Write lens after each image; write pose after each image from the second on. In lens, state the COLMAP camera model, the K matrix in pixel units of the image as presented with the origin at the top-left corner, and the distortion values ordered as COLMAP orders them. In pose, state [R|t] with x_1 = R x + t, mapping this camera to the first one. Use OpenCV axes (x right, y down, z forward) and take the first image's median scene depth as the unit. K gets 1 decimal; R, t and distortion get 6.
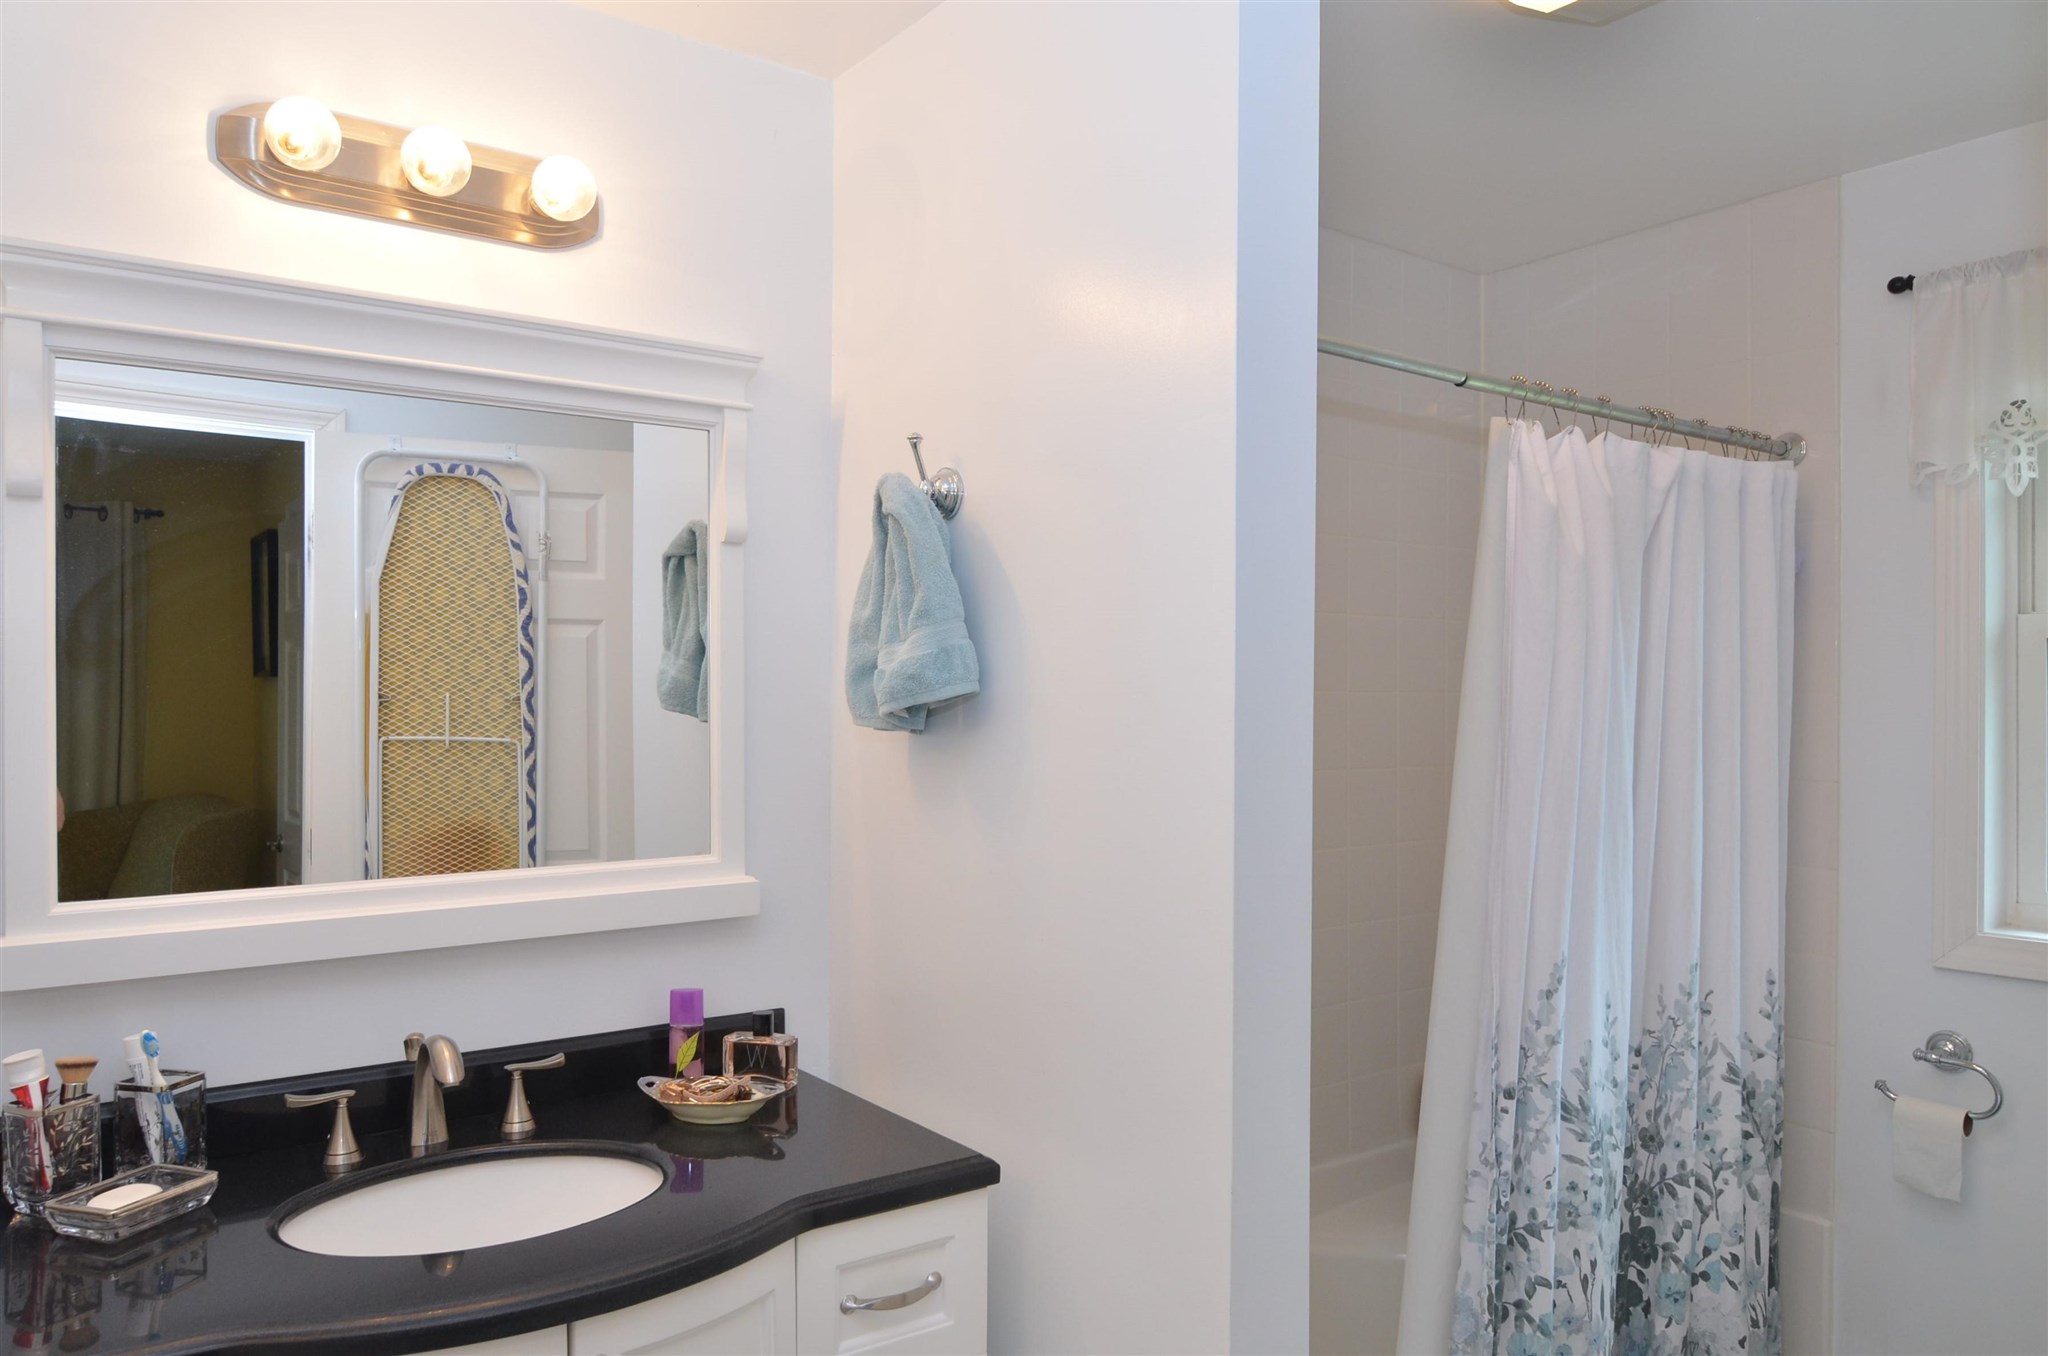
lens RADIAL K [[1368.9, 0, 1027.7], [0, 1368.9, 687.5], [0, 0, 1]] dist [-0.008432, -0.004662]
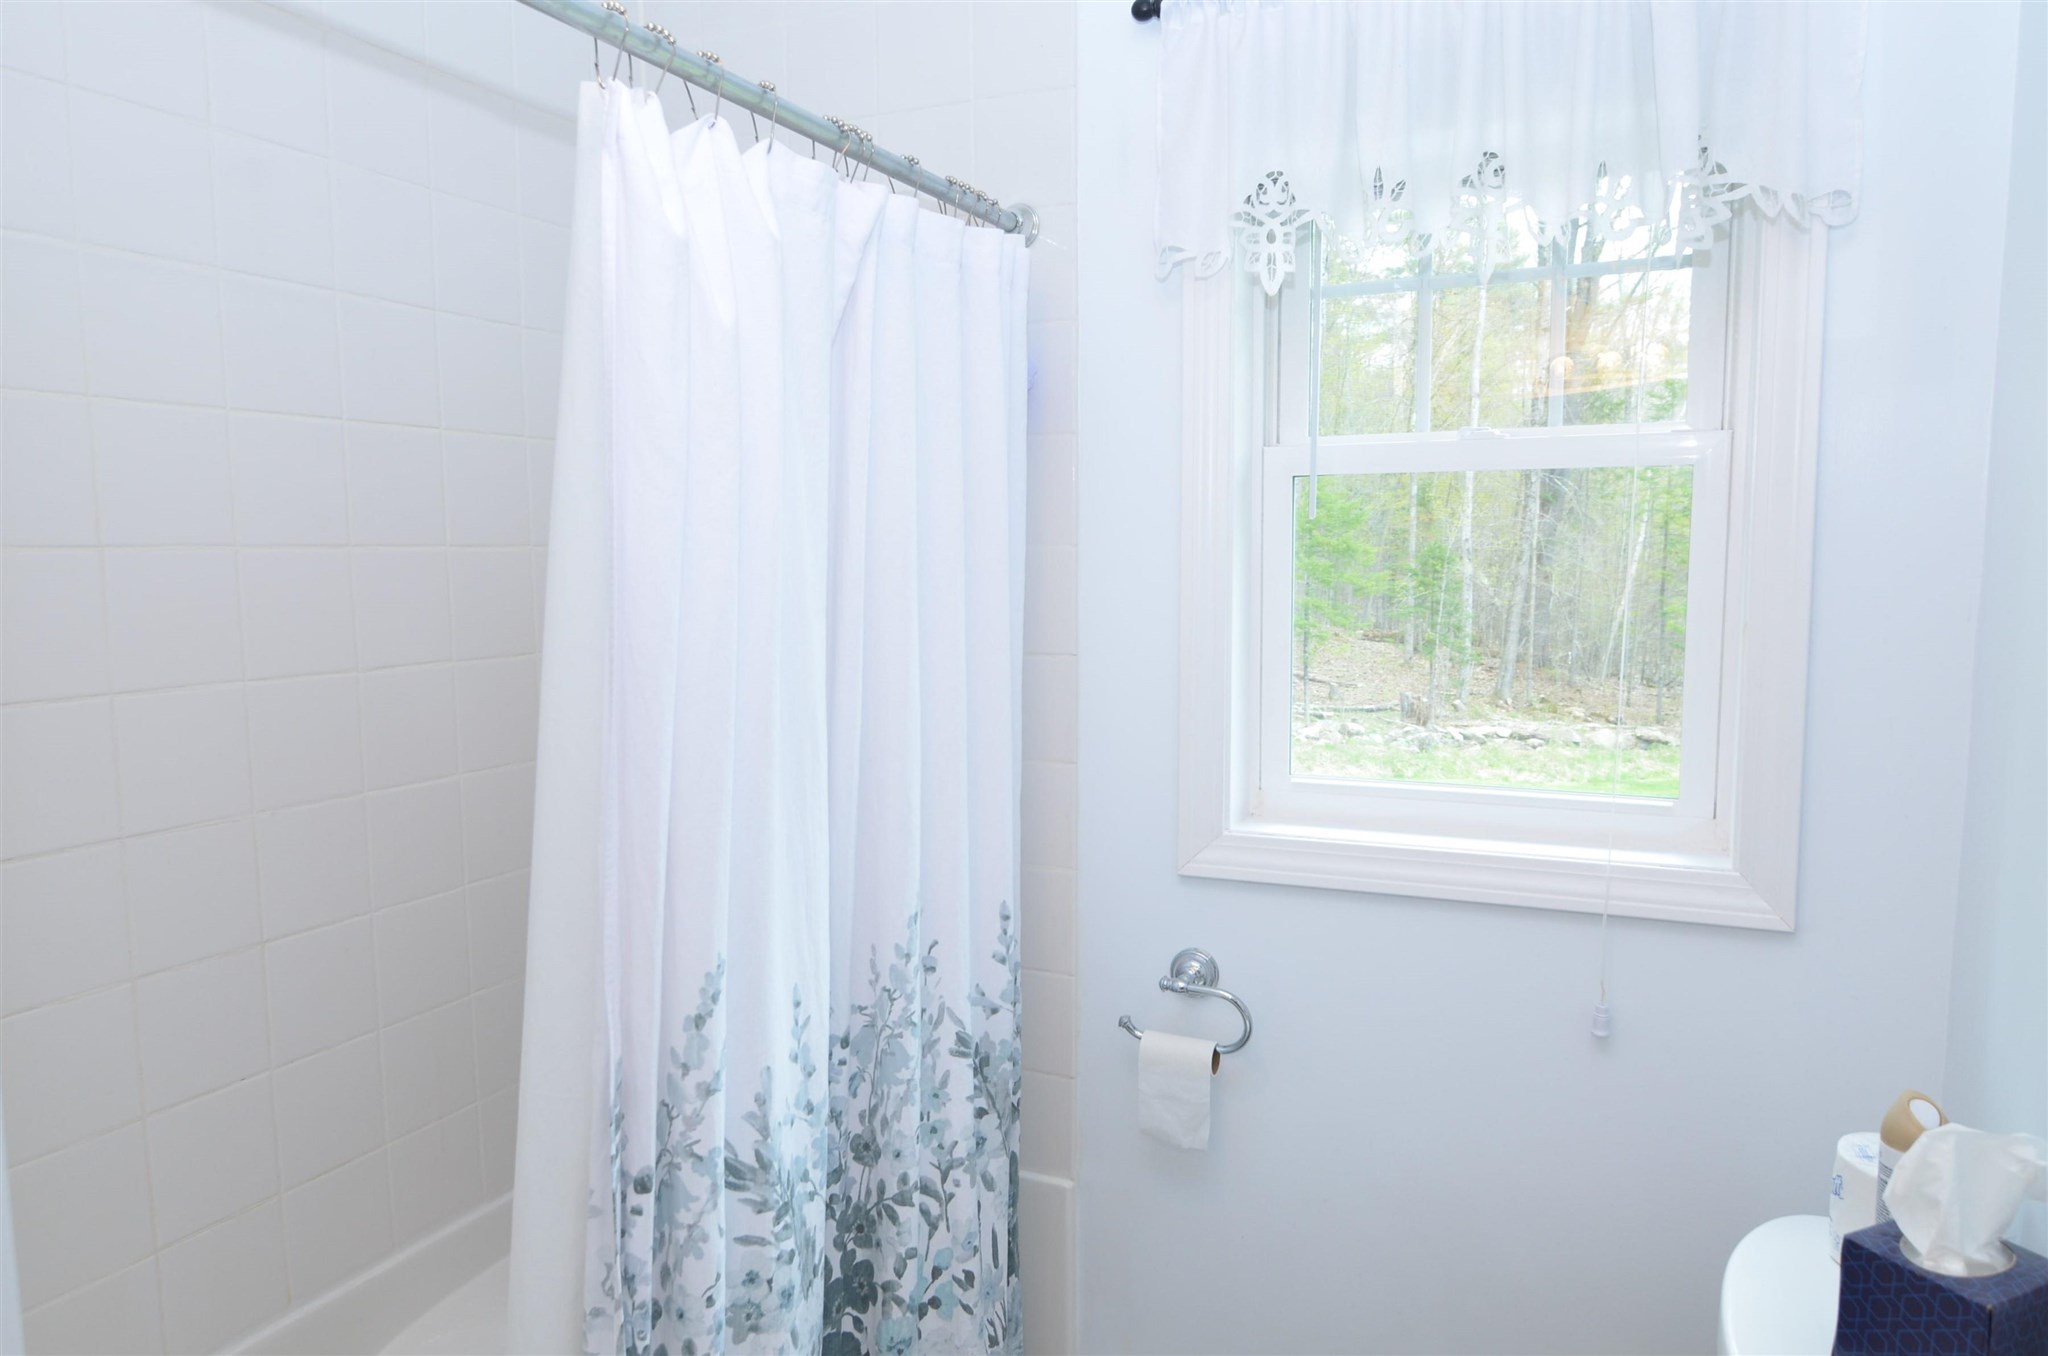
lens RADIAL K [[1368.9, 0, 1025.2], [0, 1368.9, 674.3], [0, 0, 1]] dist [-0.008432, -0.004662]
pose [[0.870503, -0.055706, 0.489000, 0.191221], [0.007917, 0.995030, 0.099258, 0.000379], [-0.492099, -0.082533, 0.866618, 0.348473]]
